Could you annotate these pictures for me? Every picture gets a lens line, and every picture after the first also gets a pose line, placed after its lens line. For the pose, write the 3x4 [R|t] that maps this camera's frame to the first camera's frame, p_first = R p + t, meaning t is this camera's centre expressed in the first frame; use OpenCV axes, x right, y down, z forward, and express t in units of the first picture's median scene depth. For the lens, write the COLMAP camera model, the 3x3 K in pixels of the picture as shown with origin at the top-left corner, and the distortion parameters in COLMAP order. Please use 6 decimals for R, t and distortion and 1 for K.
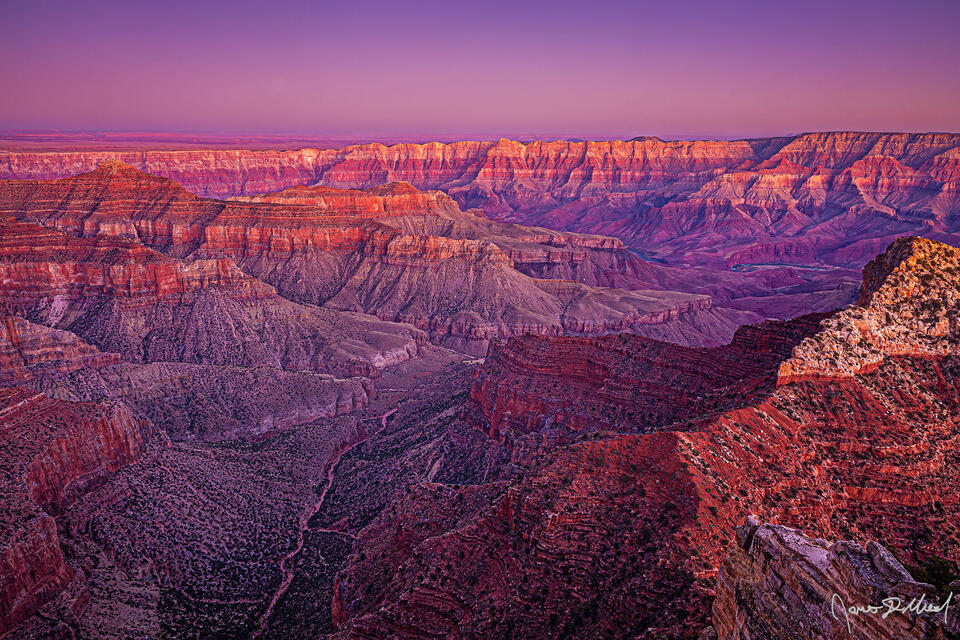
lens RADIAL K [[653.4, 0, 490.3], [0, 653.4, 323.1], [0, 0, 1]] dist [-0.051915, 0.024843]
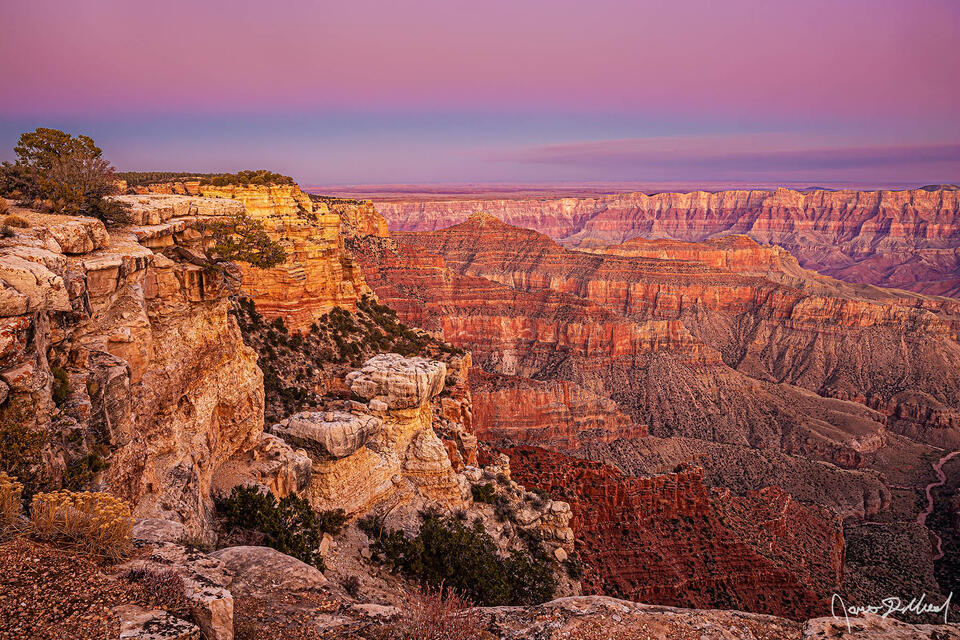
lens RADIAL K [[653.4, 0, 462.8], [0, 653.4, 316.1], [0, 0, 1]] dist [-0.051915, 0.024843]
pose [[0.952376, 0.046760, -0.301321, -0.319167], [-0.070573, 0.995143, -0.068627, -0.015229], [0.296648, 0.086624, 0.951050, 0.014375]]
